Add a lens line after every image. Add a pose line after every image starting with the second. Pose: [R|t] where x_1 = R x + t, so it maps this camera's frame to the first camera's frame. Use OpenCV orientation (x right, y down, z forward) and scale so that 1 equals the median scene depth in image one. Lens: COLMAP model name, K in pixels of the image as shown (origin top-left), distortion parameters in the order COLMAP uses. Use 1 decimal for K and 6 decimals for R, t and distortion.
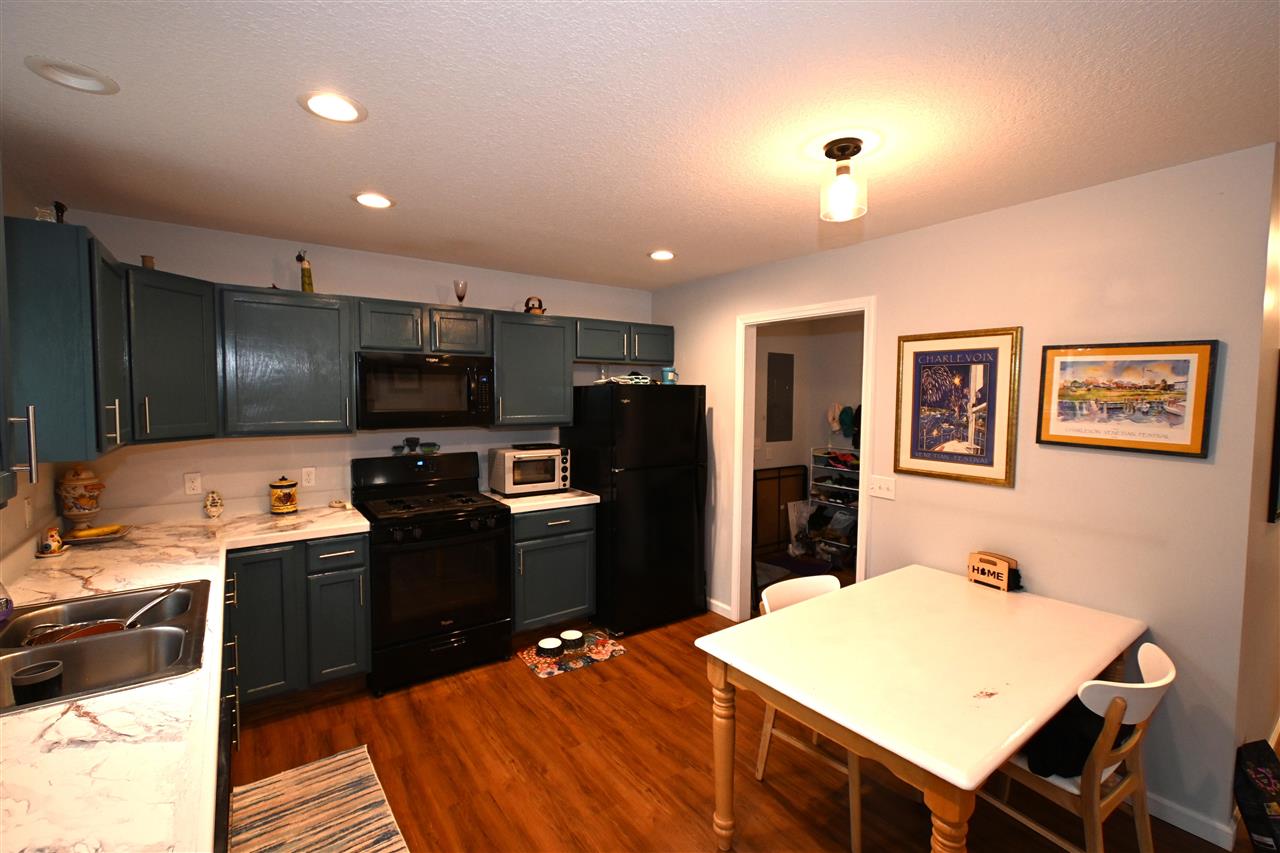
lens RADIAL K [[561.8, 0, 647.6], [0, 561.8, 420.3], [0, 0, 1]] dist [0.011846, -0.004697]
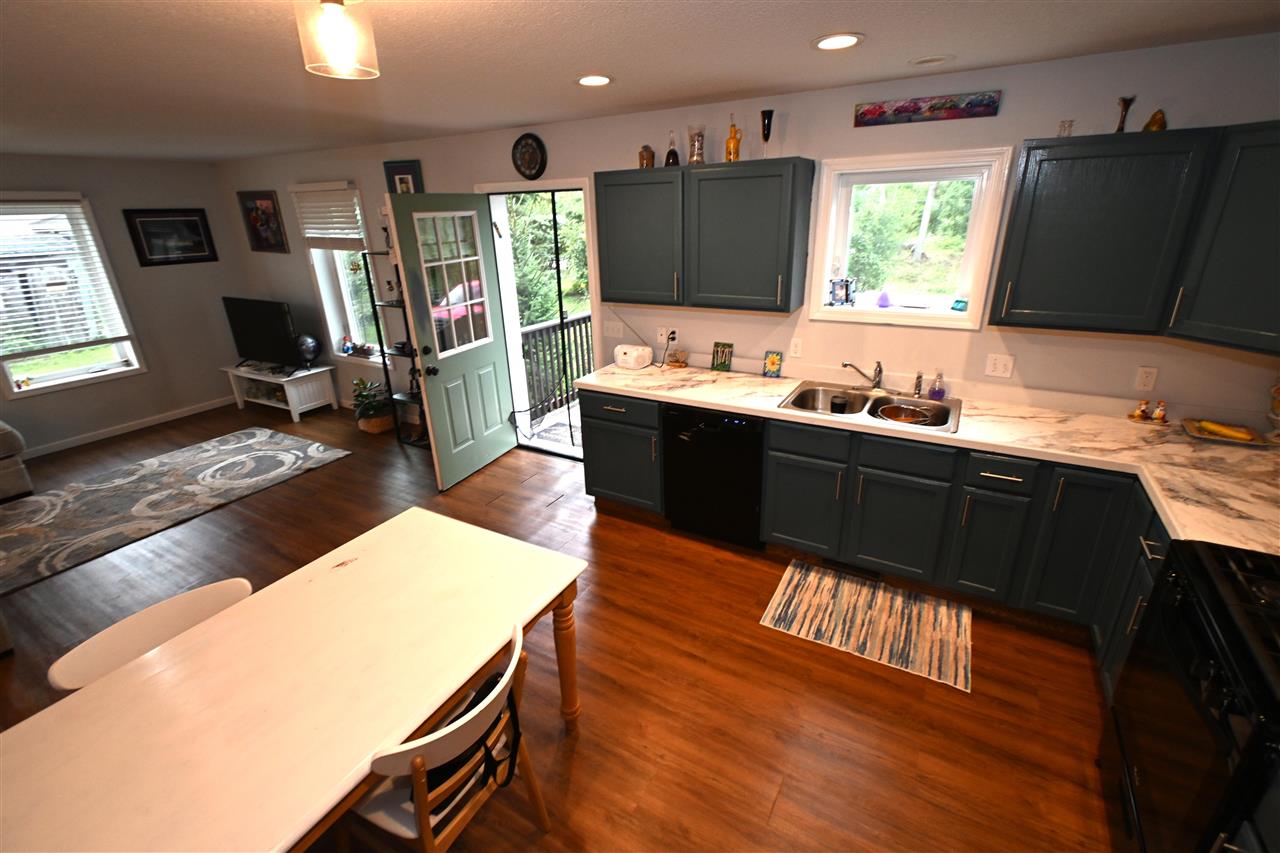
lens RADIAL K [[561.8, 0, 644.8], [0, 561.8, 422.7], [0, 0, 1]] dist [0.011846, -0.004697]
pose [[-0.916706, 0.159127, -0.366508, 0.203819], [0.002954, 0.919949, 0.392026, -0.152534], [0.399551, 0.358290, -0.843793, 1.155685]]
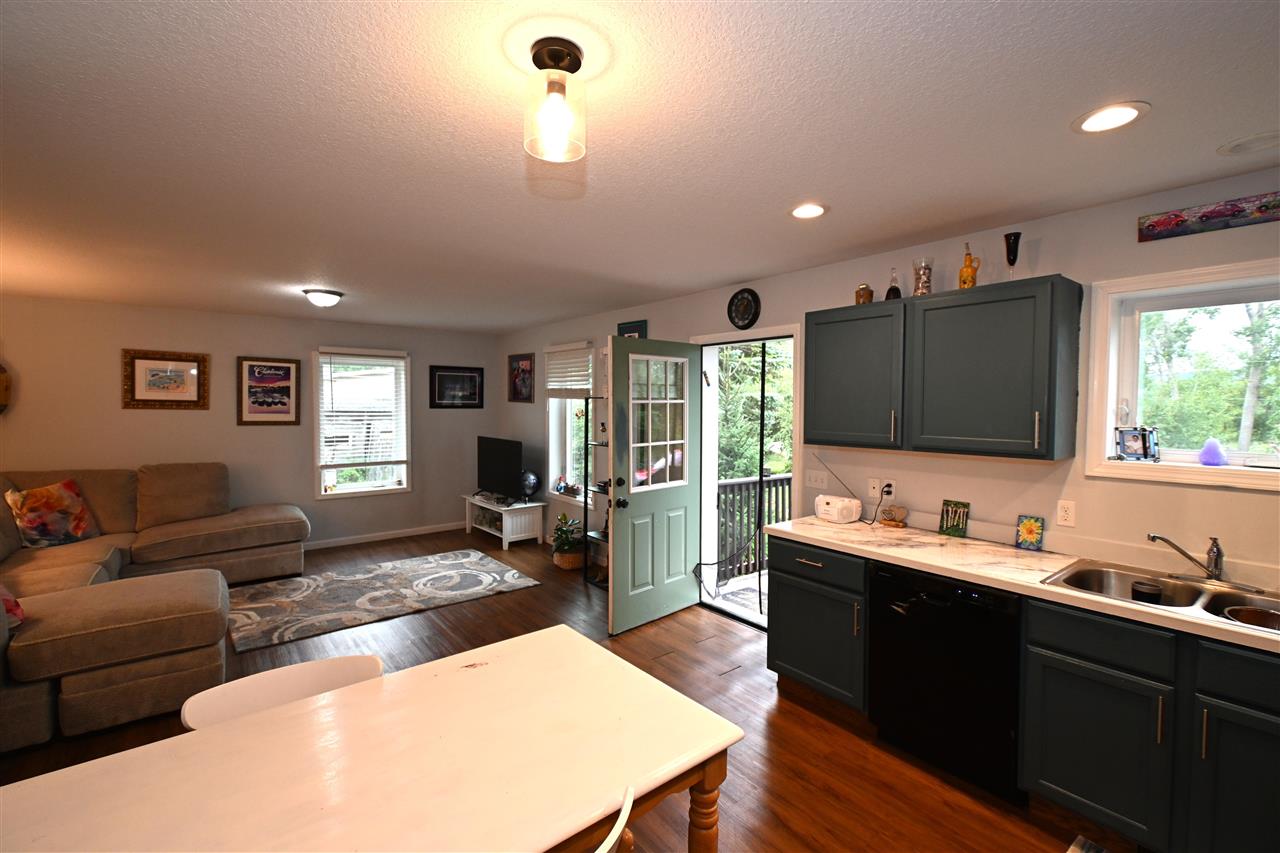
lens RADIAL K [[561.8, 0, 645.0], [0, 561.8, 423.8], [0, 0, 1]] dist [0.011846, -0.004697]
pose [[-0.999380, -0.010410, -0.033630, 0.155083], [-0.013127, 0.996577, 0.081616, -0.047219], [0.032665, 0.082007, -0.996096, 1.090753]]
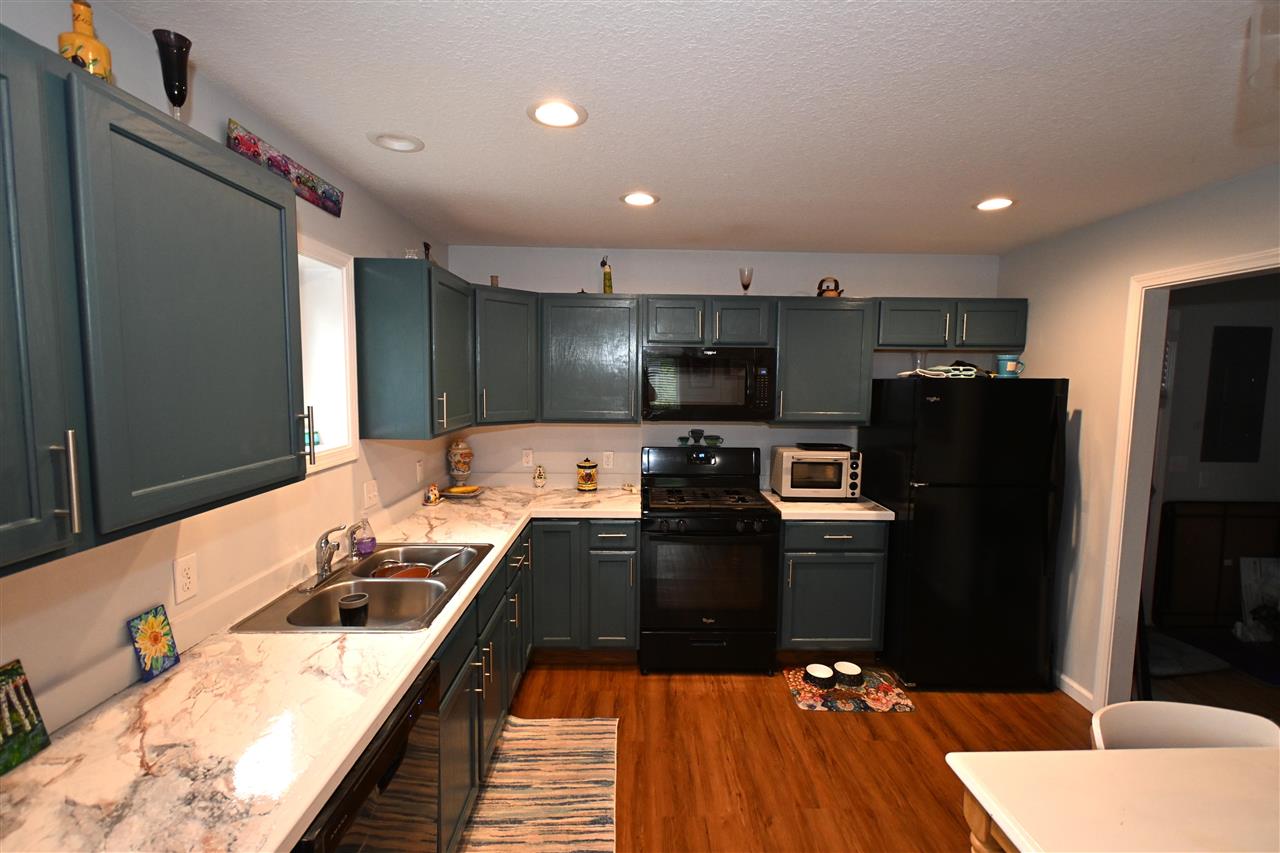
lens RADIAL K [[561.8, 0, 646.6], [0, 561.8, 423.1], [0, 0, 1]] dist [0.011846, -0.004697]
pose [[0.818108, 0.051856, -0.572722, 0.102529], [-0.034207, 0.998551, 0.041549, -0.023120], [0.574047, -0.014401, 0.818696, 0.138787]]
